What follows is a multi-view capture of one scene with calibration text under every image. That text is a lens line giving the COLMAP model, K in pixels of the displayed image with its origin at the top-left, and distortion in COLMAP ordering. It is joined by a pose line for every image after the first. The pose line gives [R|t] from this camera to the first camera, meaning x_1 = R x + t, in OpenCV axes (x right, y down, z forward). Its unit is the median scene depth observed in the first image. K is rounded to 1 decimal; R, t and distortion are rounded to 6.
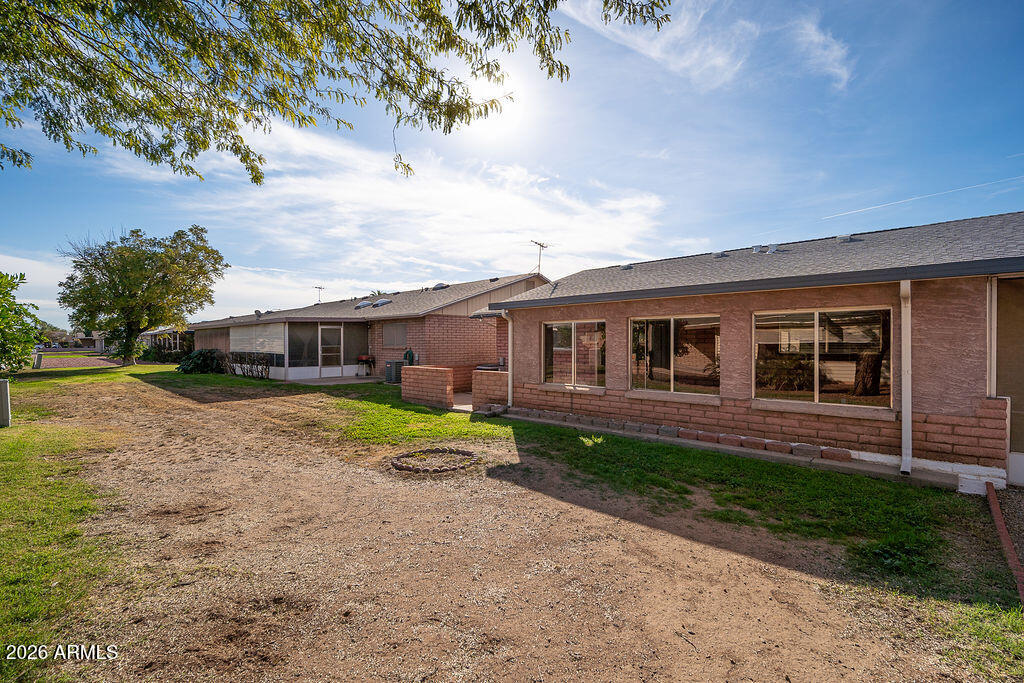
lens RADIAL K [[466.7, 0, 509.9], [0, 466.7, 343.3], [0, 0, 1]] dist [0.018014, -0.002117]
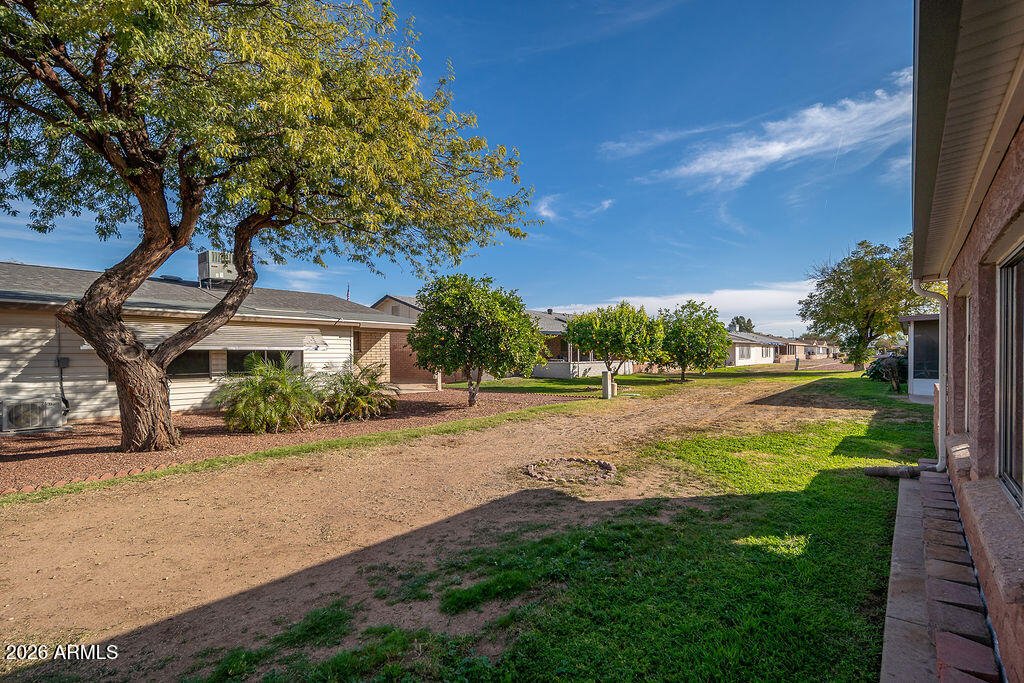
lens RADIAL K [[448.0, 0, 510.8], [0, 448.0, 351.5], [0, 0, 1]] dist [0.002552, 0.000623]
pose [[0.050140, -0.002437, -0.998739, 0.781299], [0.001019, 0.999997, -0.002389, 0.018465], [0.998742, -0.000898, 0.050142, 0.903202]]
